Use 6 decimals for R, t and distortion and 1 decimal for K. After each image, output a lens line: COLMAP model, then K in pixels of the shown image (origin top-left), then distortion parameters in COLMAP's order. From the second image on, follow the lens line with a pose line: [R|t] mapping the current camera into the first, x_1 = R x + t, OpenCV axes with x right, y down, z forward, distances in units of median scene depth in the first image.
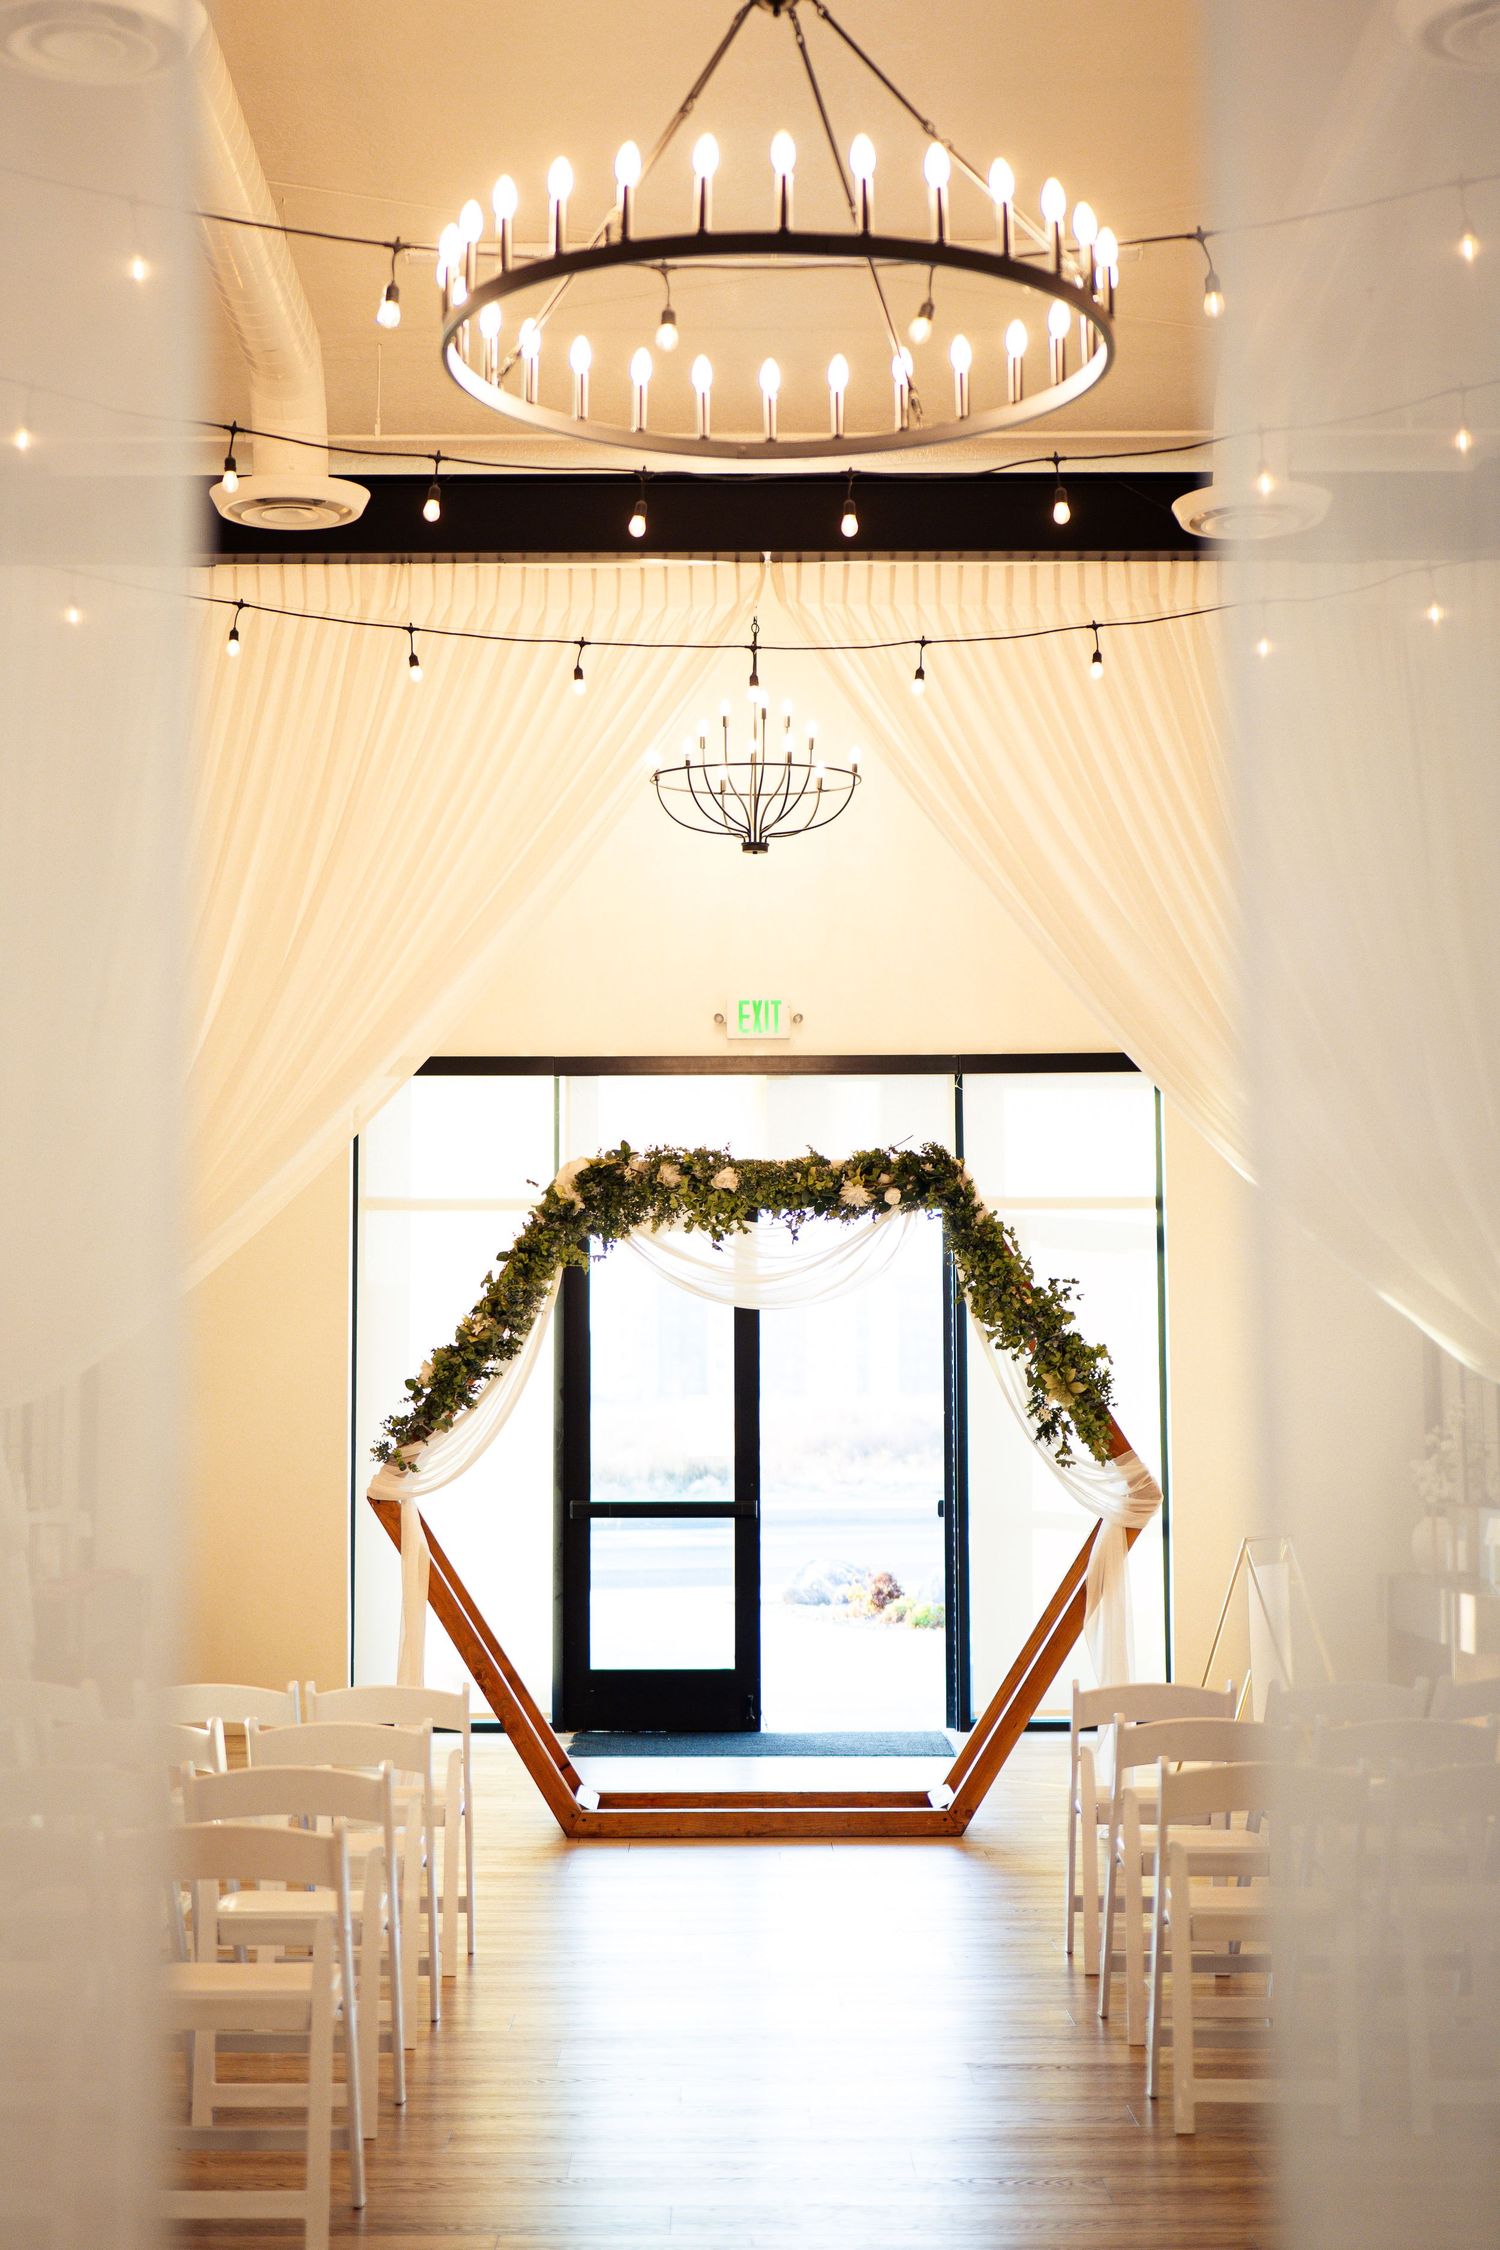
lens RADIAL K [[3158.7, 0, 750.0], [0, 3158.7, 1125.0], [0, 0, 1]] dist [-0.012761, -0.011884]
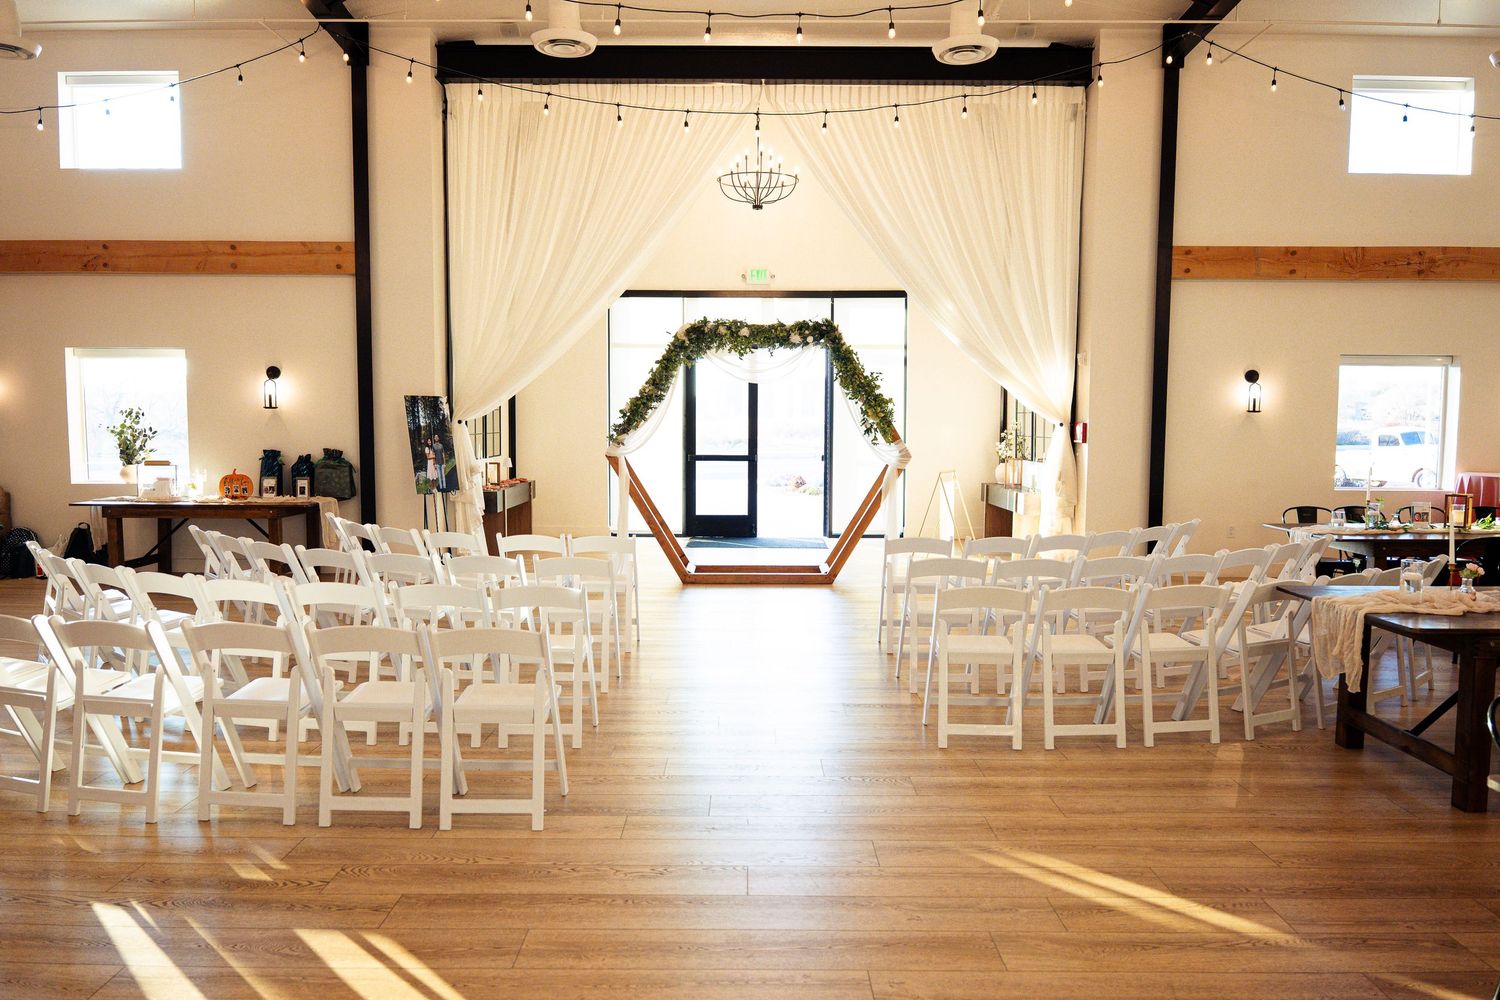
lens RADIAL K [[1020.4, 0, 750.0], [0, 1020.4, 500.0], [0, 0, 1]] dist [-0.001603, -0.000027]
pose [[0.999960, 0.007762, -0.004523, 0.001396], [-0.006902, 0.986054, 0.166282, 0.013689], [0.005751, -0.166244, 0.986068, 0.162699]]
